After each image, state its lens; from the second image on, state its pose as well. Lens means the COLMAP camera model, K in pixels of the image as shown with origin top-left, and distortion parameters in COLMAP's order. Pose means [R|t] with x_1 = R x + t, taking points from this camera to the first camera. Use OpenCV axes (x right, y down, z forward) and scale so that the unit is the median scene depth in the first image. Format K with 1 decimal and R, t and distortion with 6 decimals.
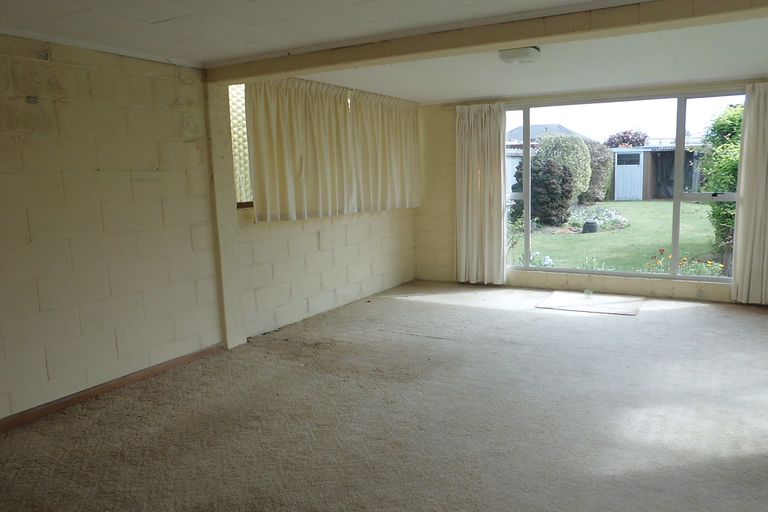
lens RADIAL K [[594.5, 0, 384.8], [0, 594.5, 254.4], [0, 0, 1]] dist [-0.009687, 0.009683]
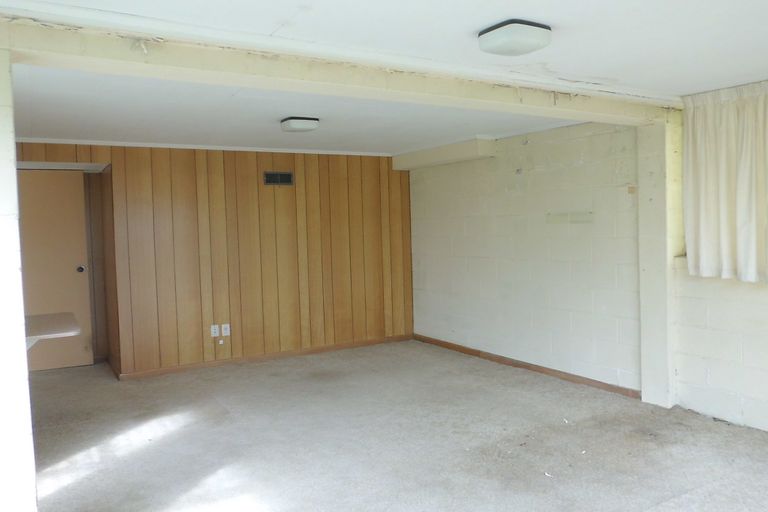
lens RADIAL K [[594.5, 0, 384.1], [0, 594.5, 256.8], [0, 0, 1]] dist [-0.009687, 0.009683]
pose [[-0.456657, 0.091095, -0.884967, 0.746113], [-0.086924, 0.985416, 0.146289, -0.170516], [0.885386, 0.143728, -0.442078, 1.030407]]
